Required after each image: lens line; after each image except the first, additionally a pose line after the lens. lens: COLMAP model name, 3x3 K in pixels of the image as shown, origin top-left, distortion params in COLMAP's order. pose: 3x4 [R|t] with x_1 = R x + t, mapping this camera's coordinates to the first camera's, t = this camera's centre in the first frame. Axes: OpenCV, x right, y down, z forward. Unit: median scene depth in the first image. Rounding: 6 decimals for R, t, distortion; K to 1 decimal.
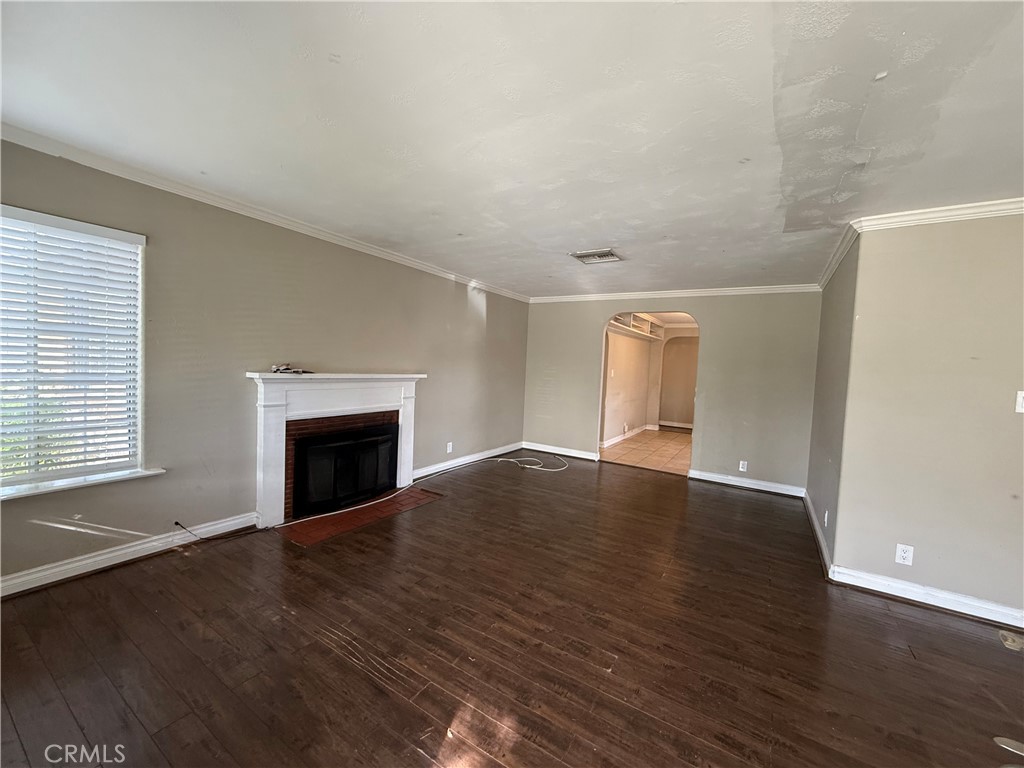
lens RADIAL K [[408.9, 0, 511.2], [0, 408.9, 385.4], [0, 0, 1]] dist [0.000882, -0.000142]
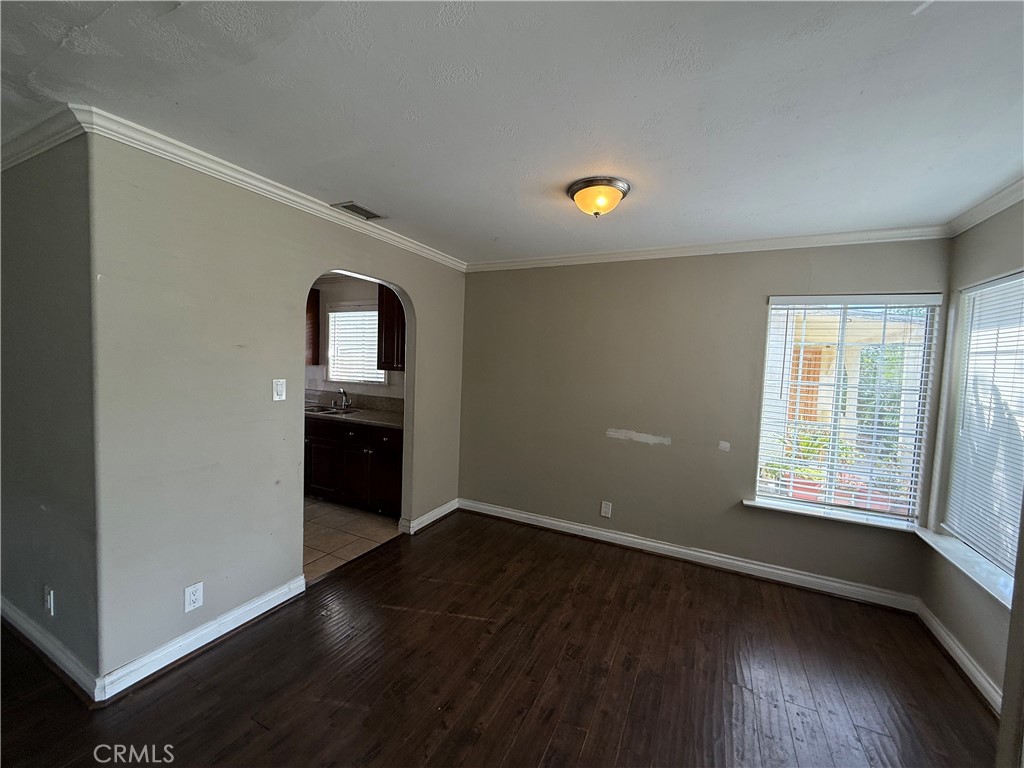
lens RADIAL K [[408.9, 0, 512.6], [0, 408.9, 382.6], [0, 0, 1]] dist [0.000882, -0.000142]
pose [[-0.098192, -0.103937, 0.989725, 0.167101], [0.003310, 0.994491, 0.104766, -0.071836], [-0.995162, 0.013563, -0.097307, 0.455372]]
